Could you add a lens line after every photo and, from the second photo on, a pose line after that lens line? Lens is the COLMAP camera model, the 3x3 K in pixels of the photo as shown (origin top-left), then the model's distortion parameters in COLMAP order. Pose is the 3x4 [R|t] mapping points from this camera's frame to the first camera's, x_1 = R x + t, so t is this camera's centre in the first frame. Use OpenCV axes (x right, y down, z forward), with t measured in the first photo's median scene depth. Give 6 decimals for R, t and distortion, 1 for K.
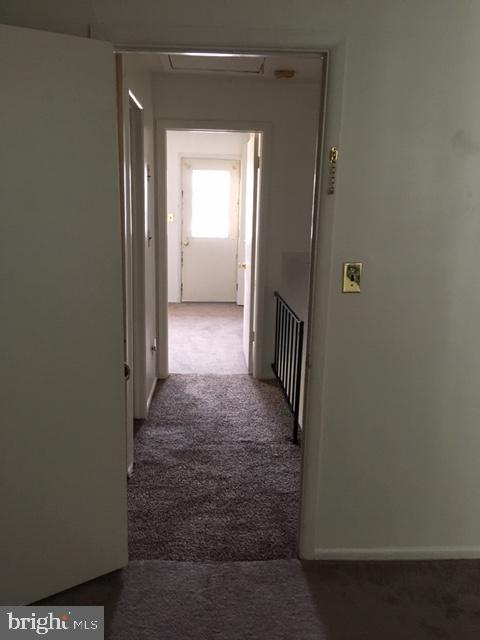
lens RADIAL K [[538.2, 0, 240.1], [0, 538.2, 322.0], [0, 0, 1]] dist [0.052106, -0.023772]
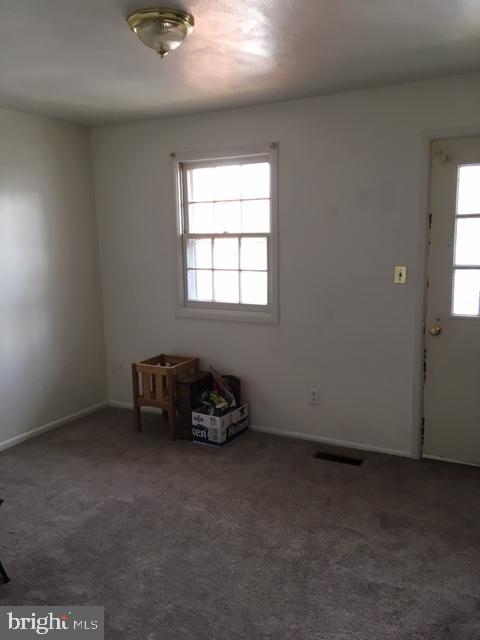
lens RADIAL K [[538.2, 0, 240.3], [0, 538.2, 319.9], [0, 0, 1]] dist [0.052106, -0.023772]
pose [[0.904157, 0.019026, -0.426776, -0.055556], [-0.049374, 0.996967, -0.060158, -0.120574], [0.424337, 0.075464, 0.902354, 0.533940]]
